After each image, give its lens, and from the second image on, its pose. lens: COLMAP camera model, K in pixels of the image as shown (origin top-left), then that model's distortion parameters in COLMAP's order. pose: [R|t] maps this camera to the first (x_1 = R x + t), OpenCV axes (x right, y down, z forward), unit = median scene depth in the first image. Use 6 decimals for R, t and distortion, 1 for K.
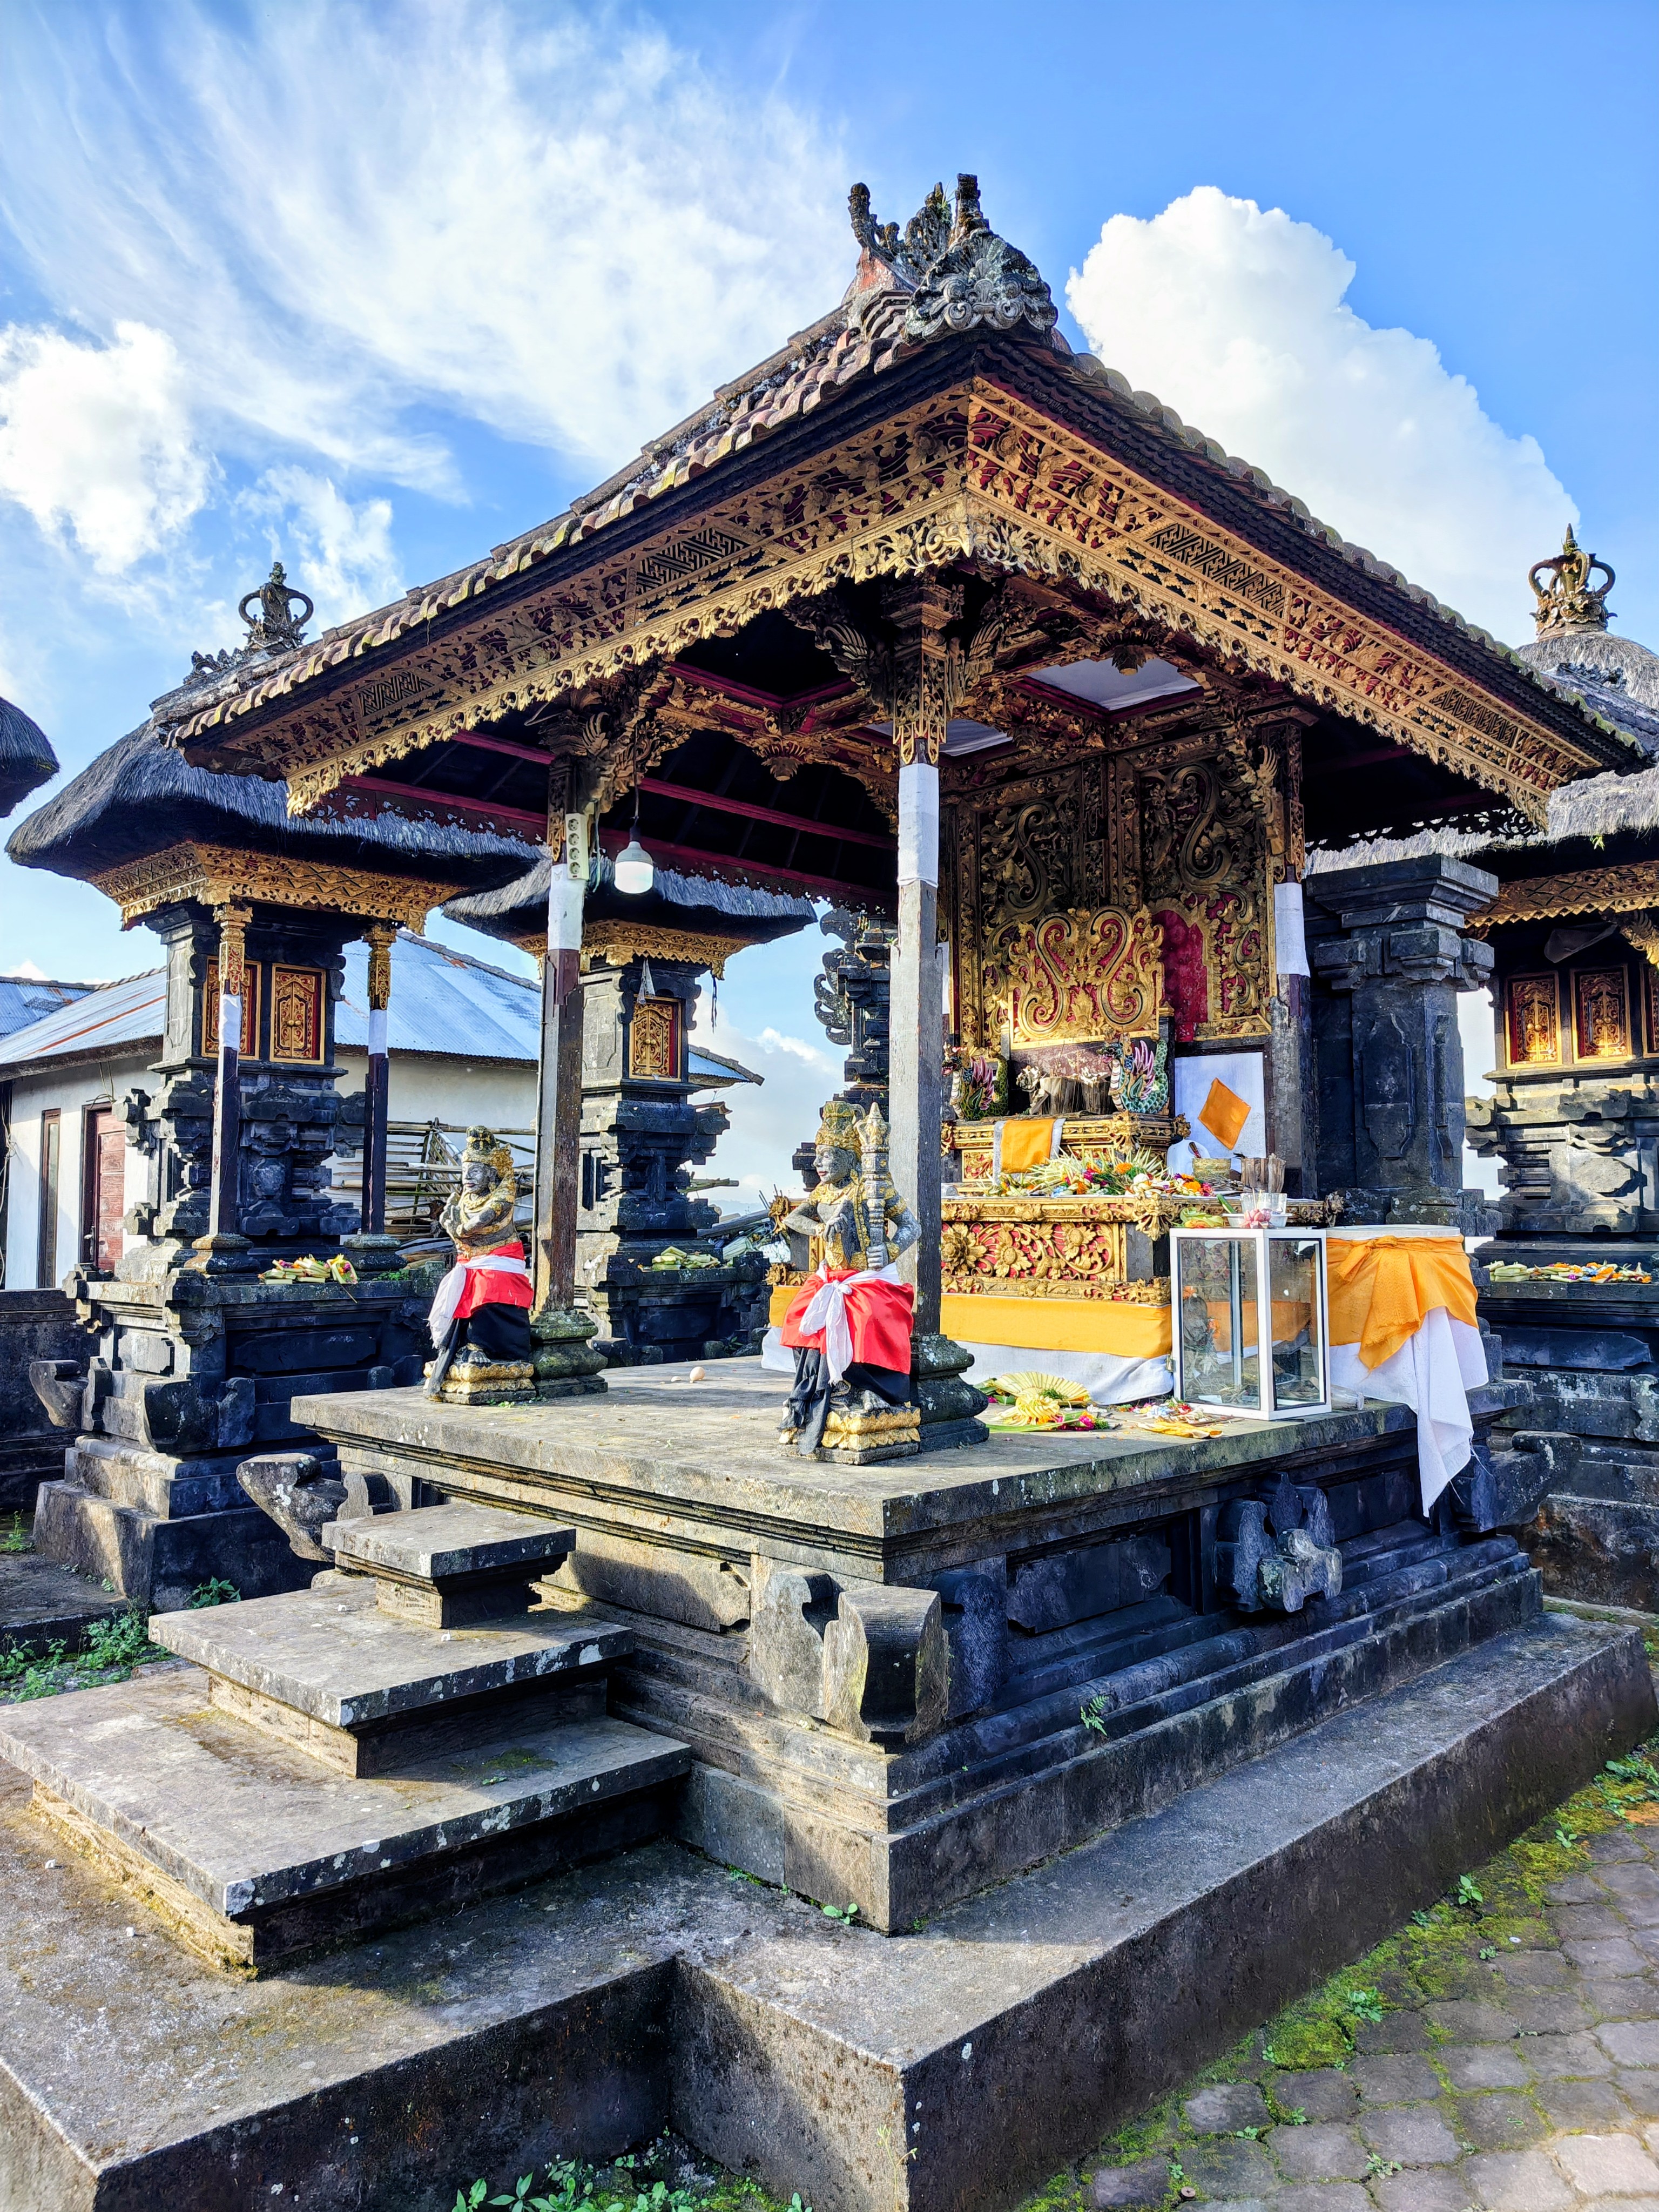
lens RADIAL K [[1567.8, 0, 829.5], [0, 1567.8, 1106.0], [0, 0, 1]] dist [0.087453, -0.155669]
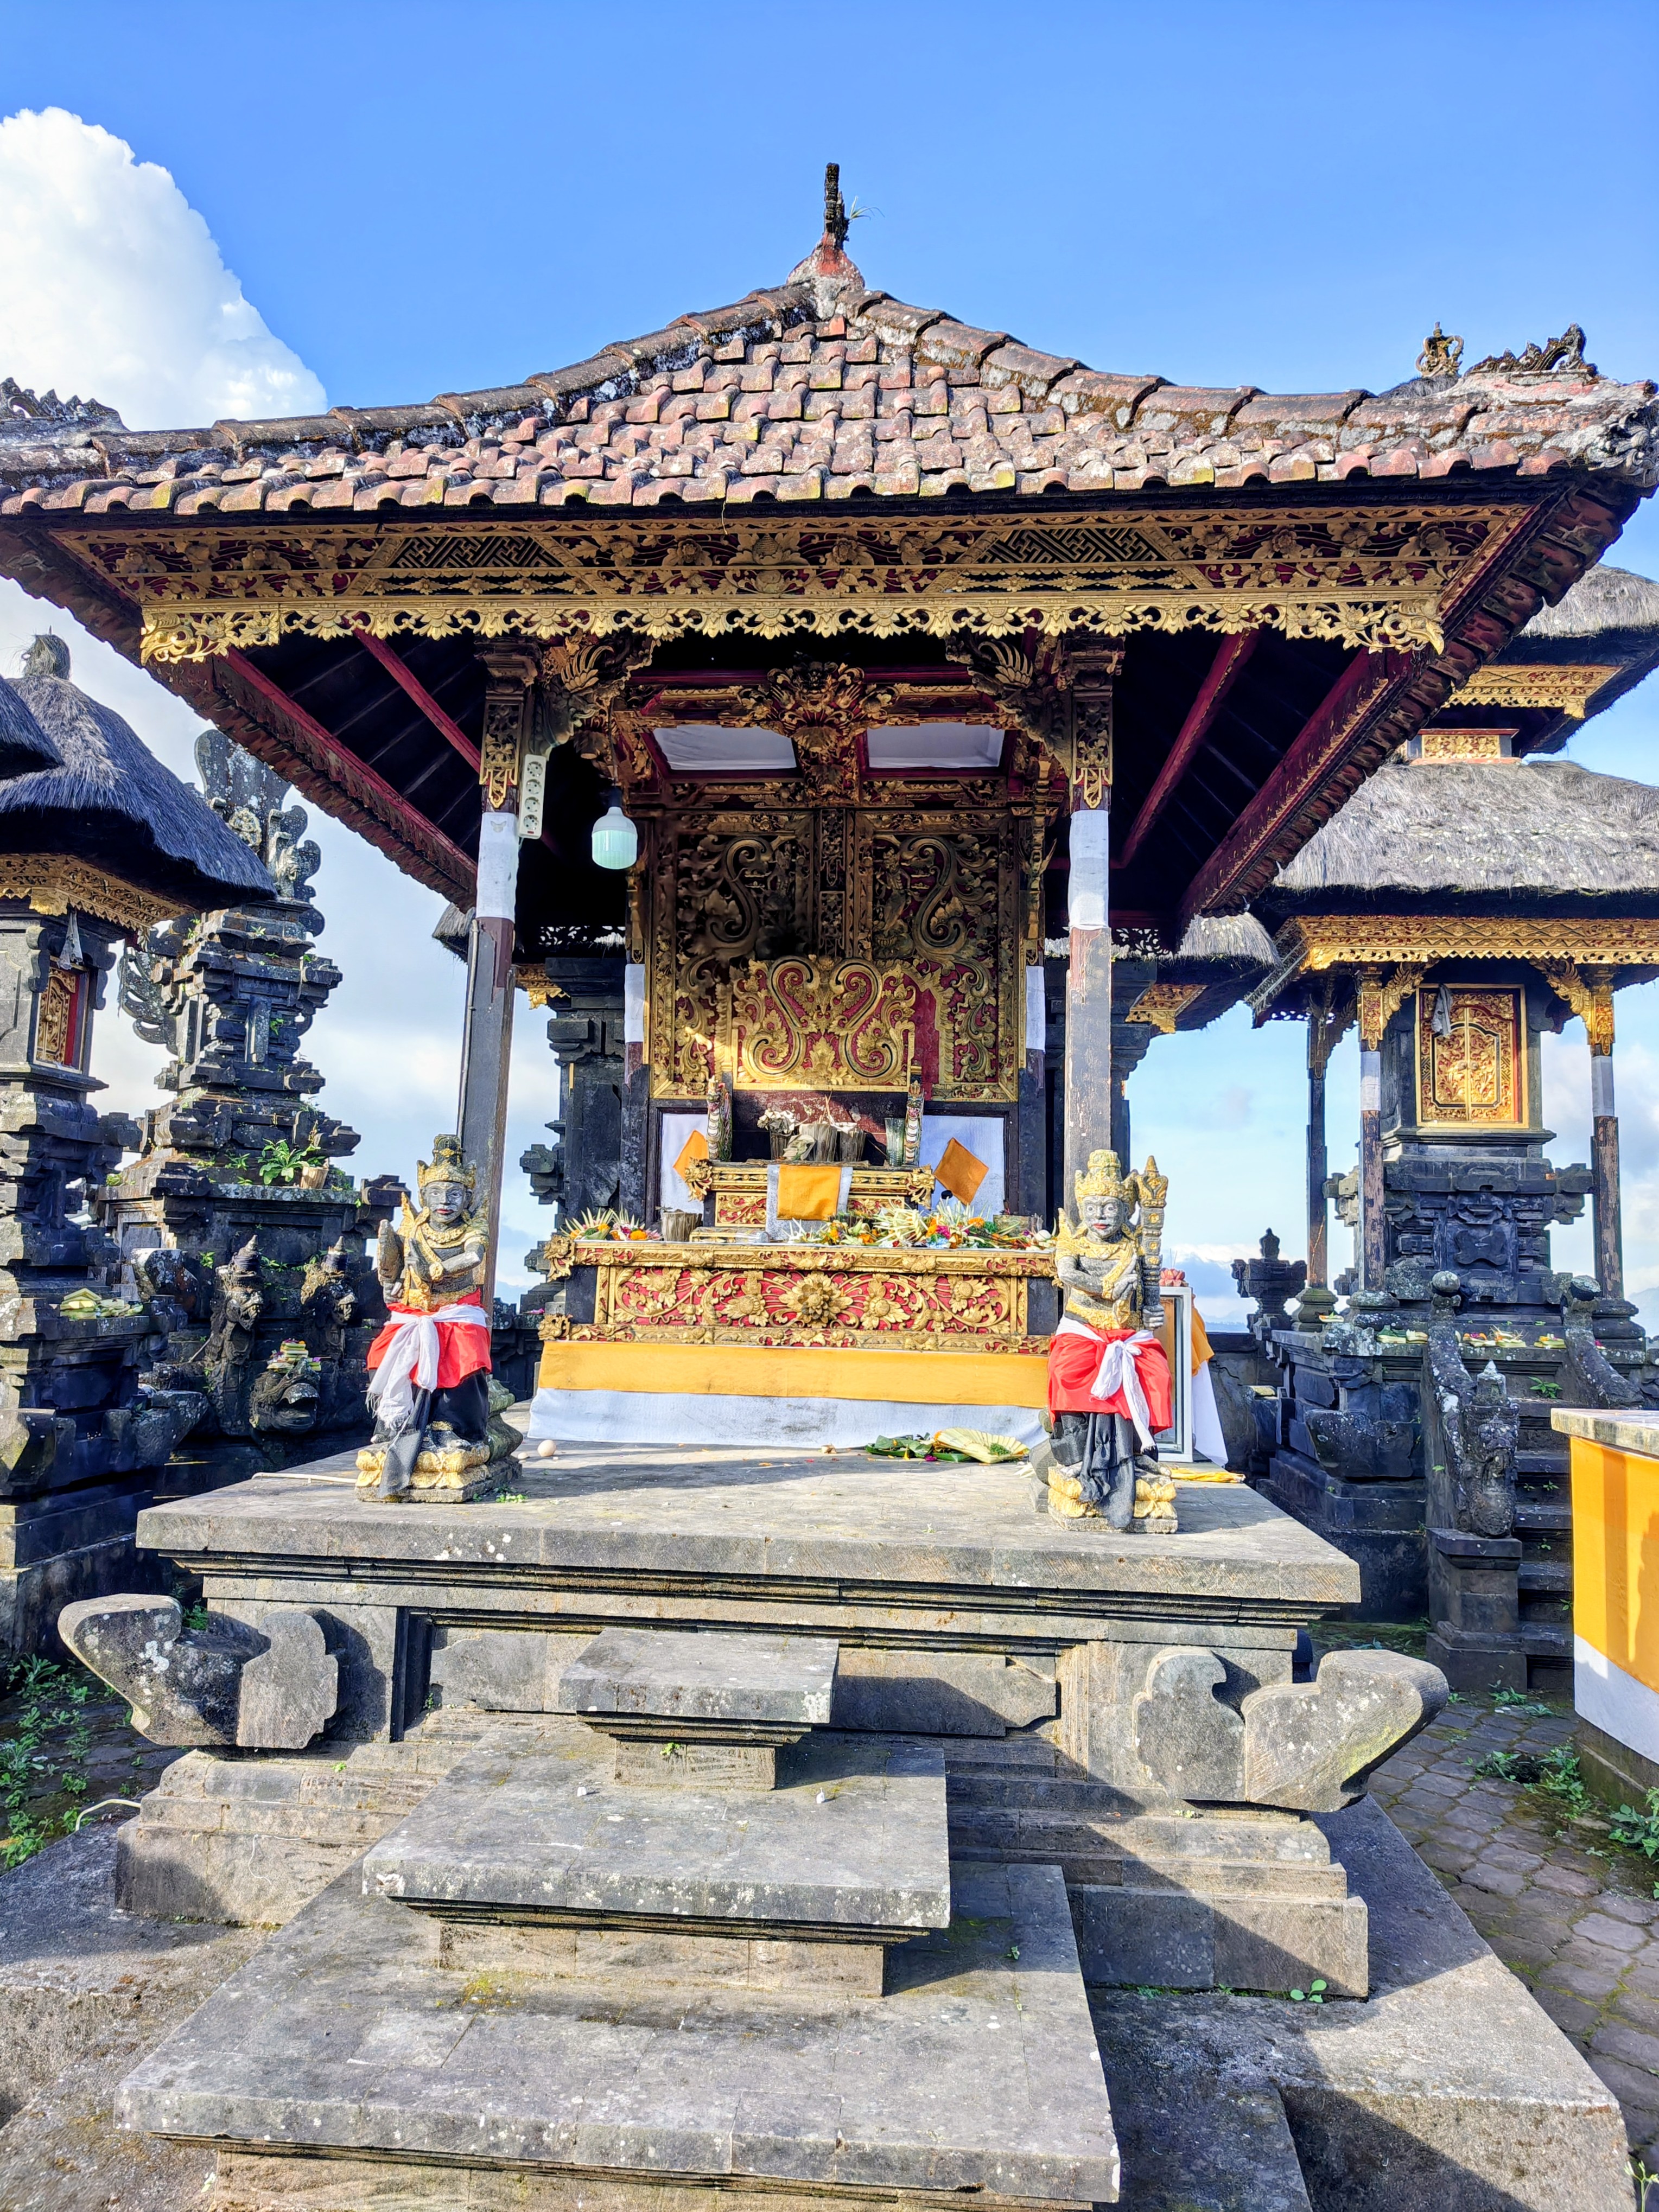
lens RADIAL K [[1554.6, 0, 826.8], [0, 1554.6, 1119.4], [0, 0, 1]] dist [0.064374, -0.111146]
pose [[0.757750, 0.084325, 0.647074, -0.500132], [-0.073654, 0.996331, -0.043587, 0.021654], [-0.648375, -0.014631, 0.761181, 0.265464]]
